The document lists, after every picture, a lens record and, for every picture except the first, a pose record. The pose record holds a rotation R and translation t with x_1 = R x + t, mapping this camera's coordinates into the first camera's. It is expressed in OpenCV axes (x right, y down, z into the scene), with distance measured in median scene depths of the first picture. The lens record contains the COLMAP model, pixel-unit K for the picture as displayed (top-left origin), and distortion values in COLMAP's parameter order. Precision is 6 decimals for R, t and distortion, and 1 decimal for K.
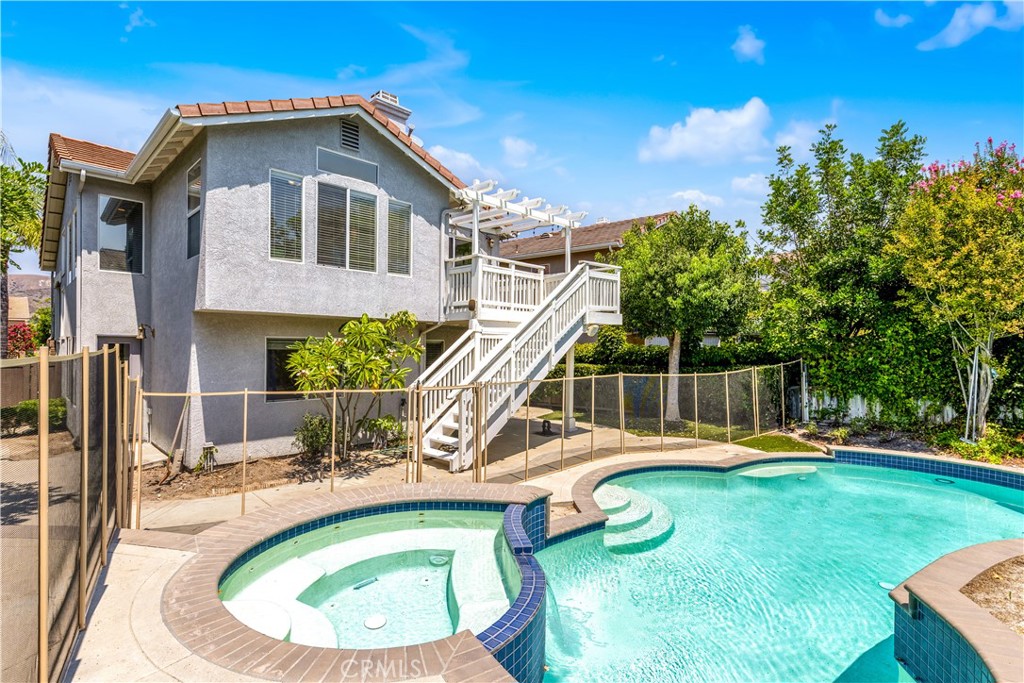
lens RADIAL K [[506.8, 0, 513.1], [0, 506.8, 340.5], [0, 0, 1]] dist [0.006029, 0.001690]
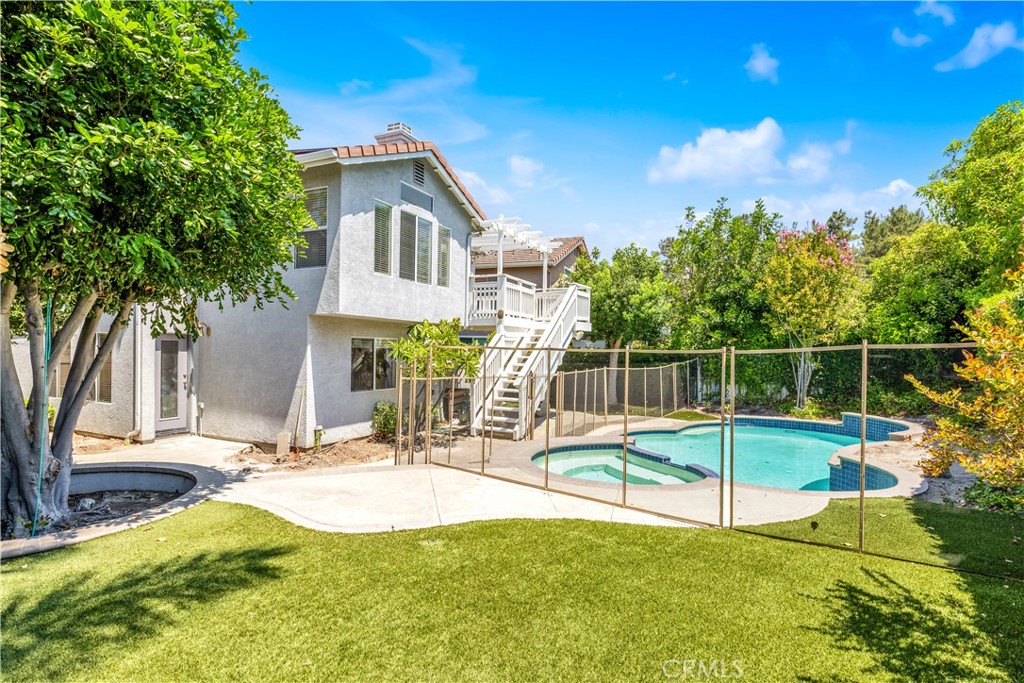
lens RADIAL K [[506.8, 0, 518.0], [0, 506.8, 349.5], [0, 0, 1]] dist [0.006029, 0.001690]
pose [[0.945087, 0.008025, 0.326719, -0.443703], [-0.013396, 0.999810, 0.014192, 0.000074], [-0.326543, -0.017790, 0.945015, -0.211253]]
